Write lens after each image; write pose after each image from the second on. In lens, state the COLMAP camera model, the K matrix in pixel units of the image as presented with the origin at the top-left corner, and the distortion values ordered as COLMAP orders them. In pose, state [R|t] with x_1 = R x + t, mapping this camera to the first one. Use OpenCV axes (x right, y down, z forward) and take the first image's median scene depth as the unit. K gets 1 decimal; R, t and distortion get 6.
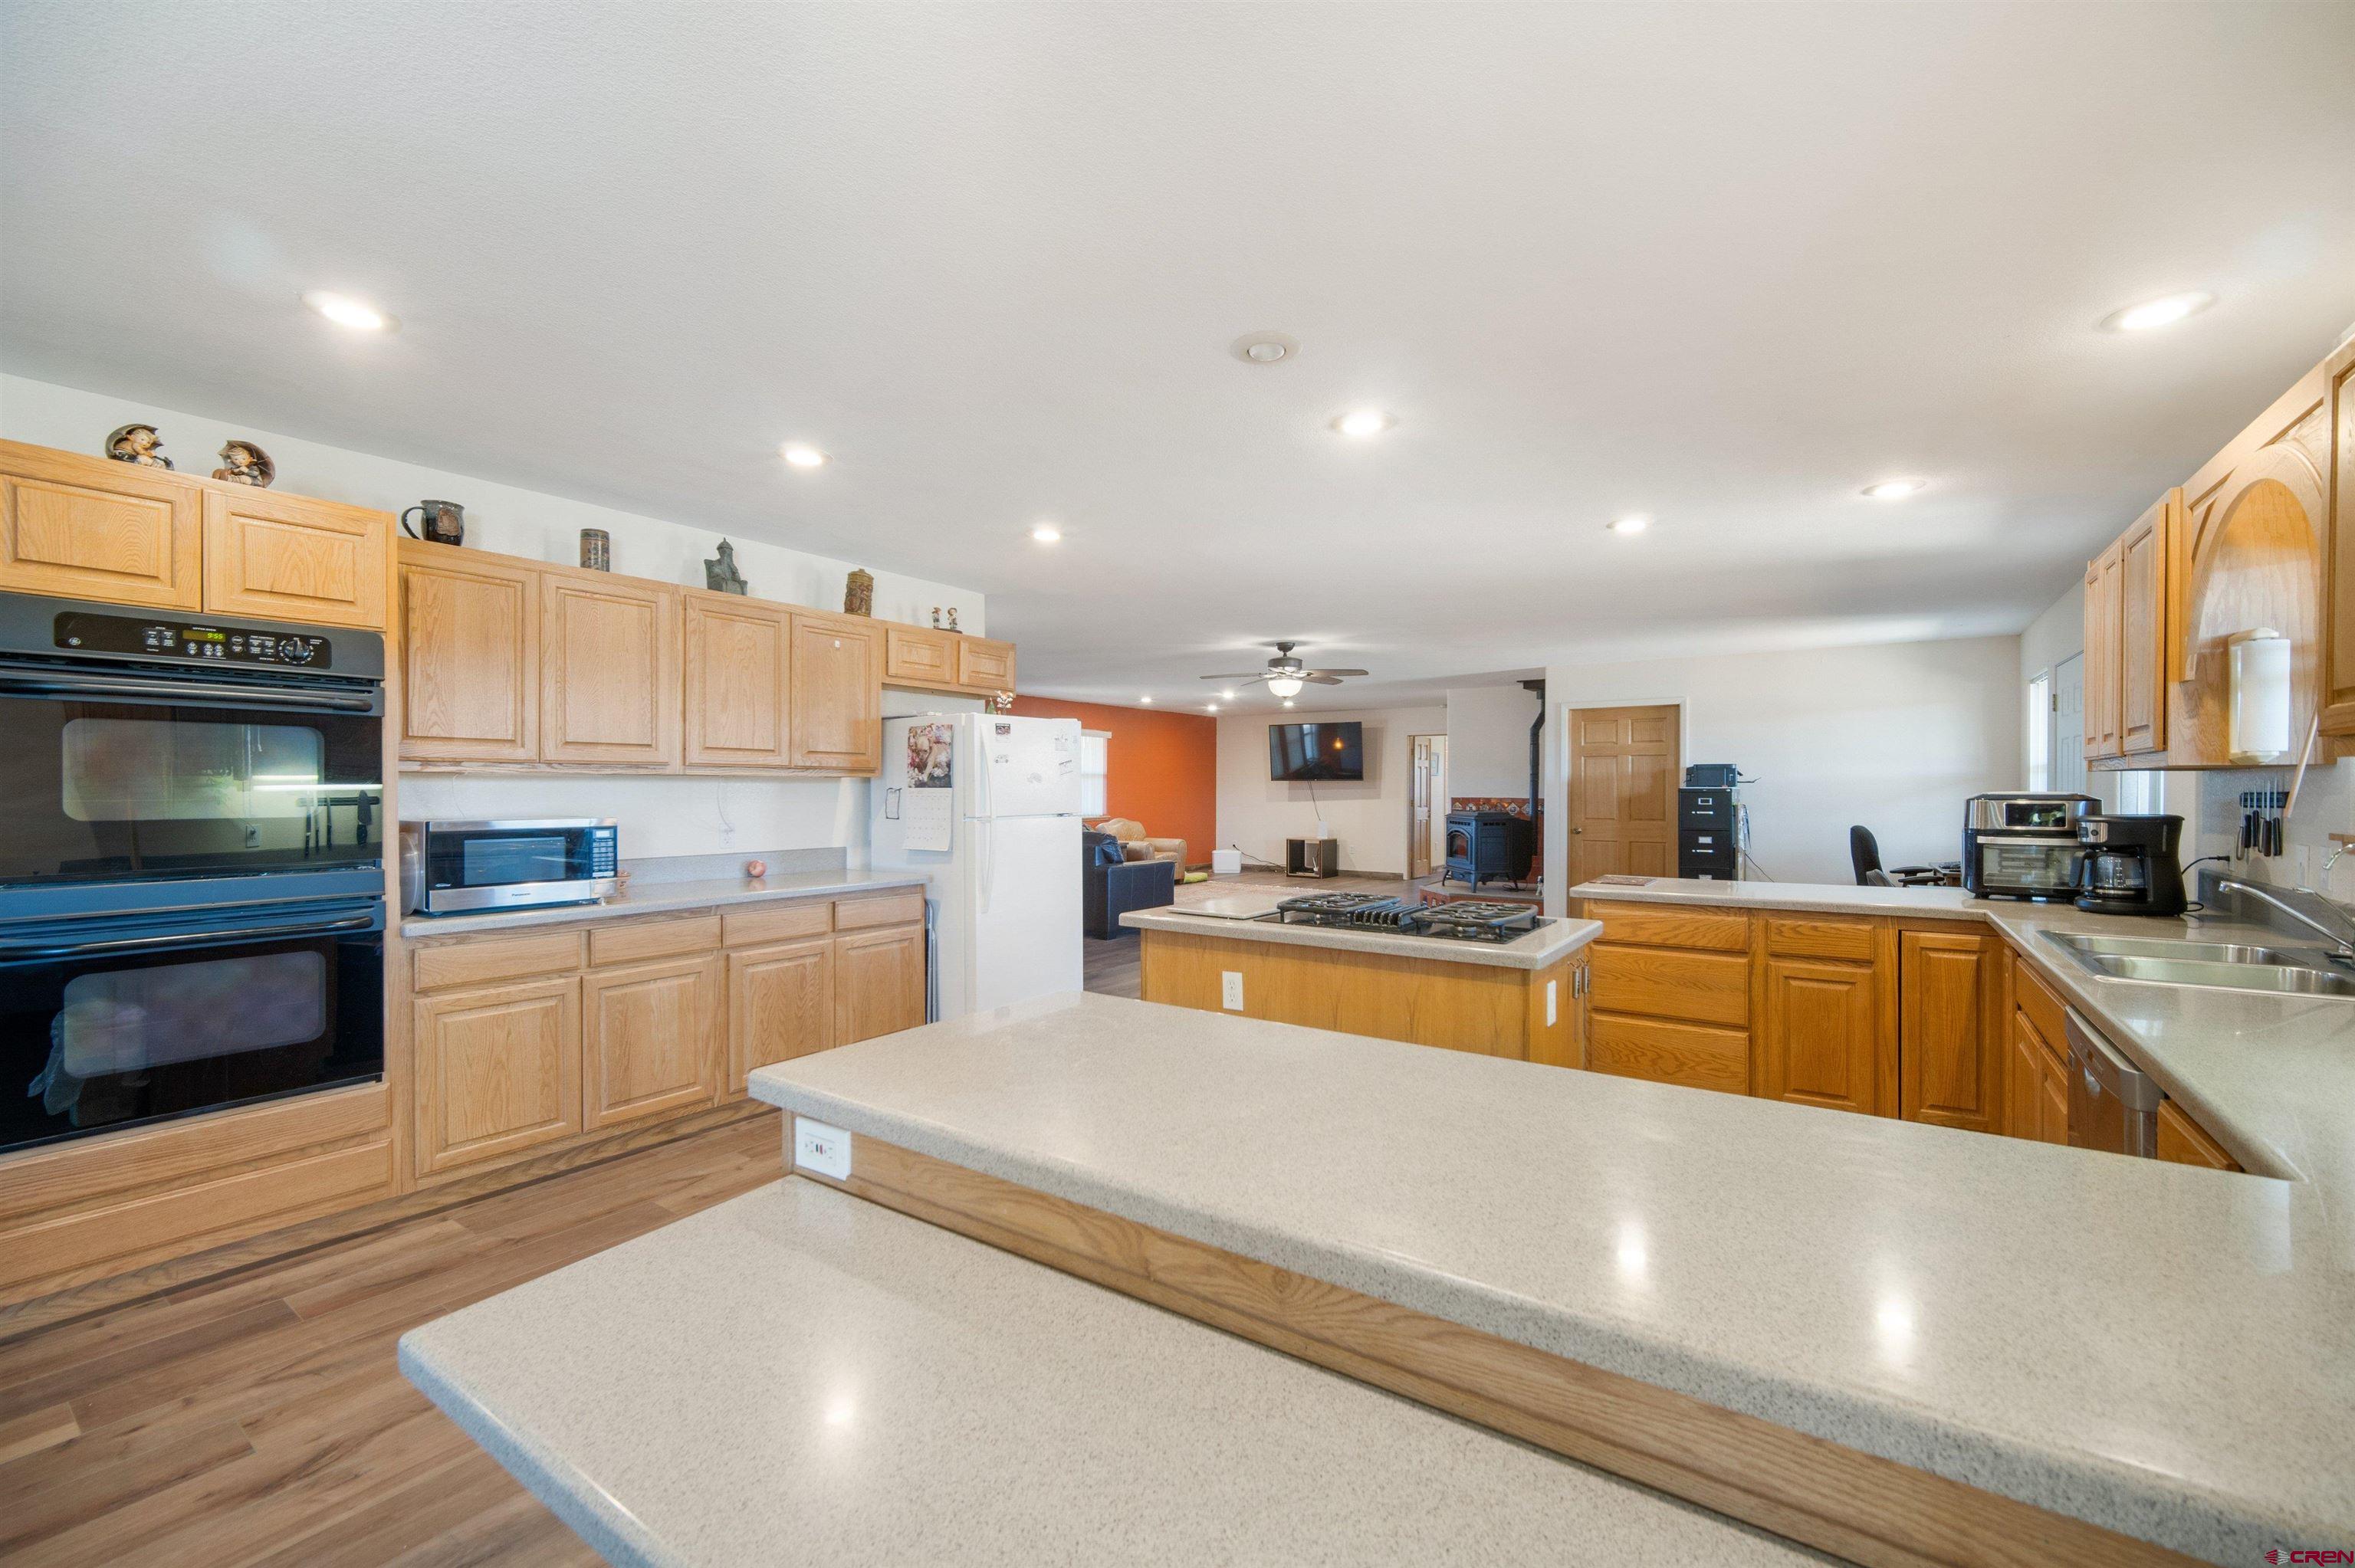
lens RADIAL K [[967.3, 0, 1176.1], [0, 967.3, 785.0], [0, 0, 1]] dist [-0.000392, 0.000034]
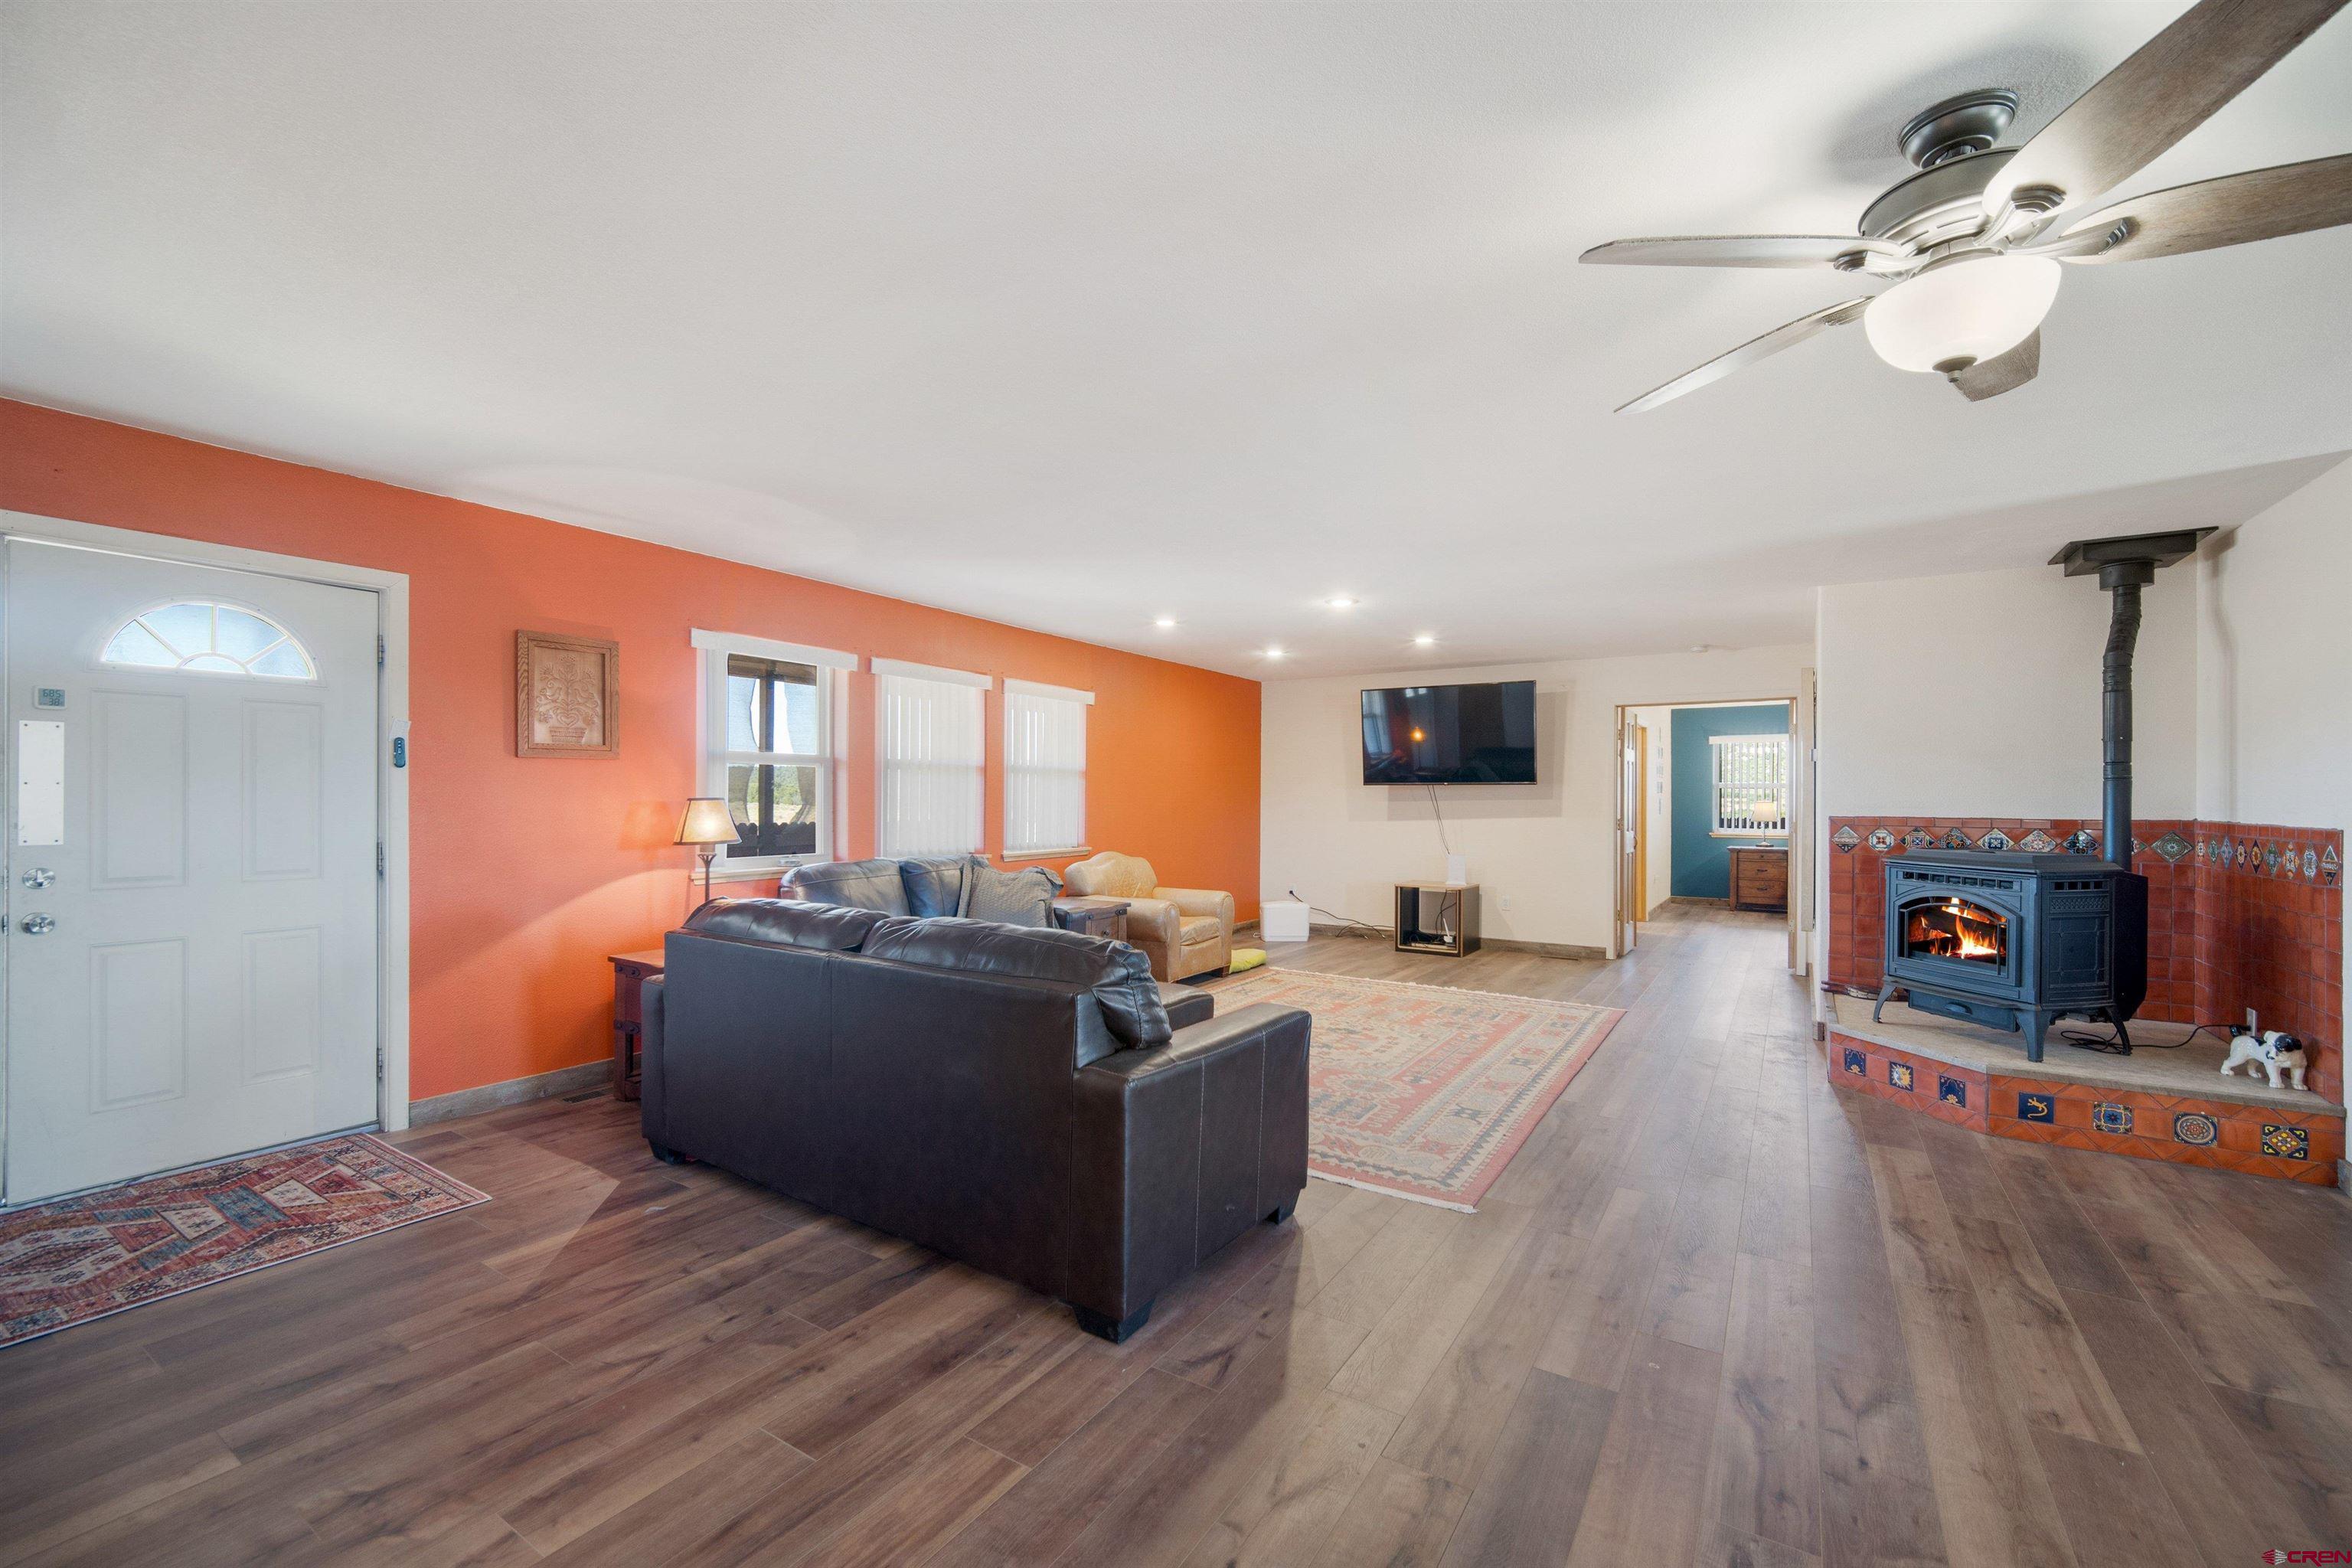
lens RADIAL K [[966.2, 0, 1188.2], [0, 966.2, 796.9], [0, 0, 1]] dist [-0.000392, 0.000034]
pose [[0.998760, 0.003891, 0.049637, -0.059197], [-0.003844, 0.999992, -0.001050, 0.006141], [-0.049641, 0.000858, 0.998767, 0.656040]]
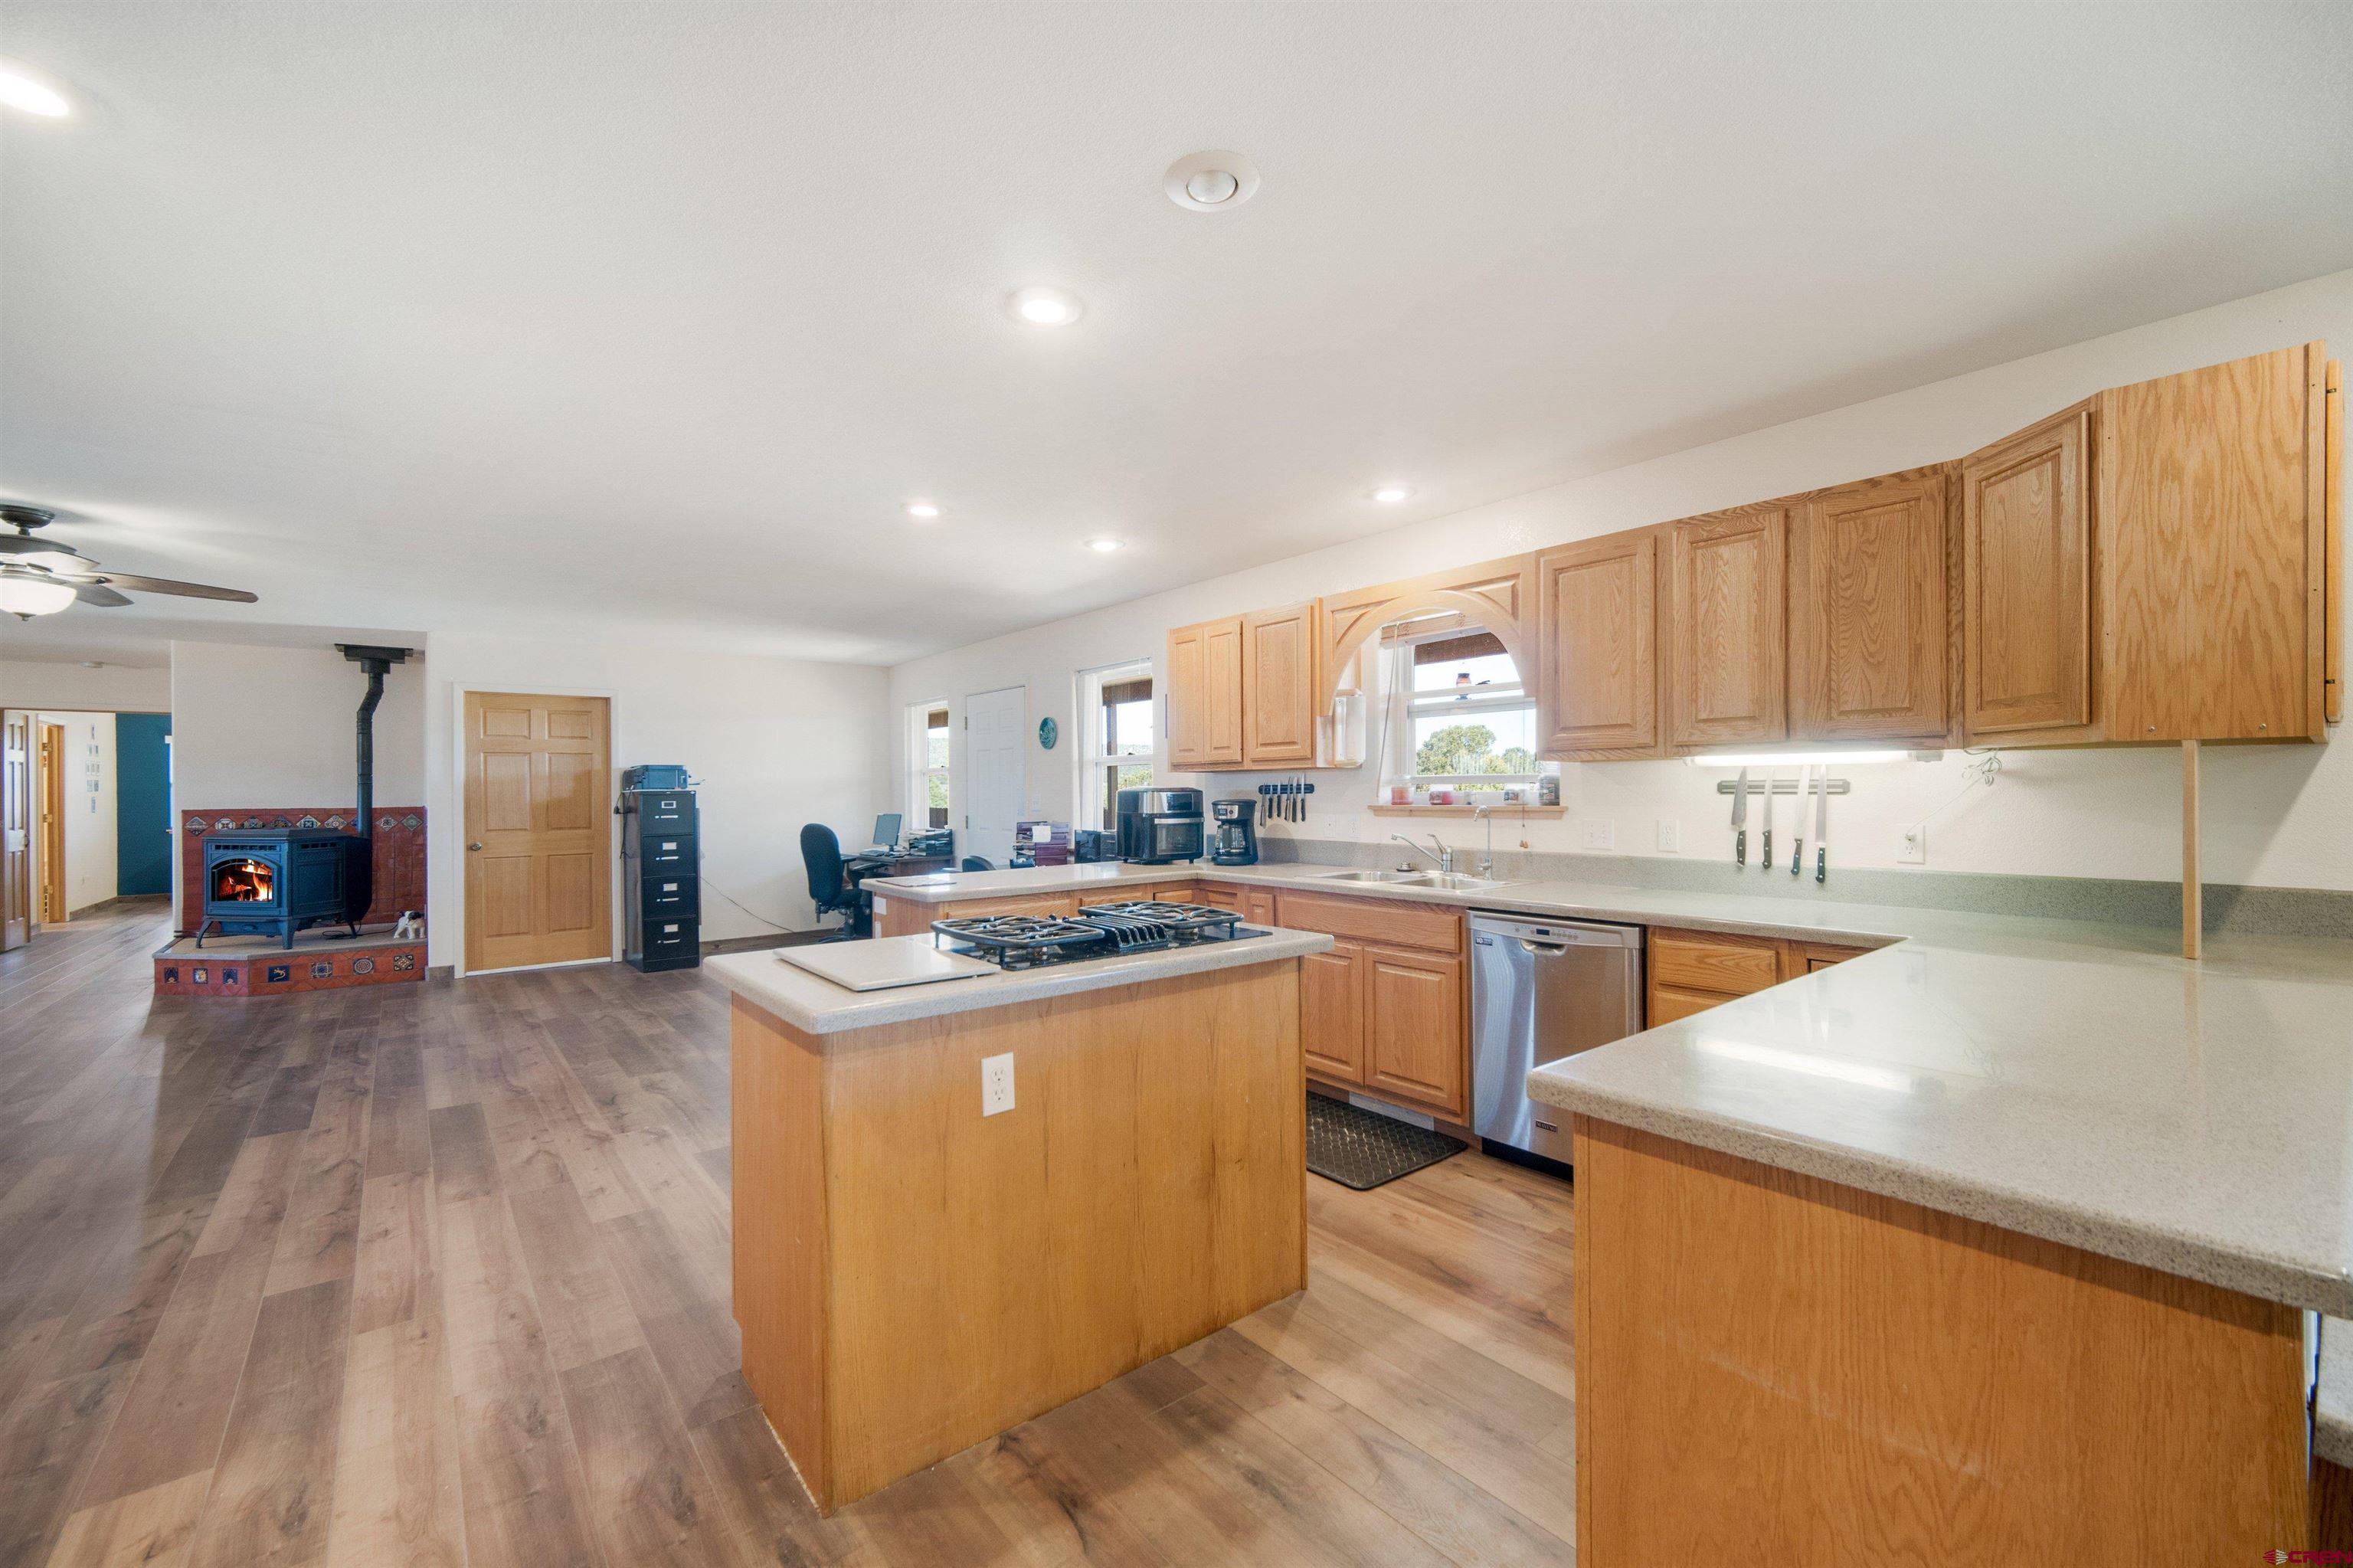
lens RADIAL K [[966.6, 0, 1166.8], [0, 966.6, 789.5], [0, 0, 1]] dist [-0.000392, 0.000034]
pose [[0.283967, -0.000477, 0.958834, -0.173370], [0.006158, 0.999980, -0.001326, 0.005117], [-0.958814, 0.006281, 0.283964, 0.228709]]
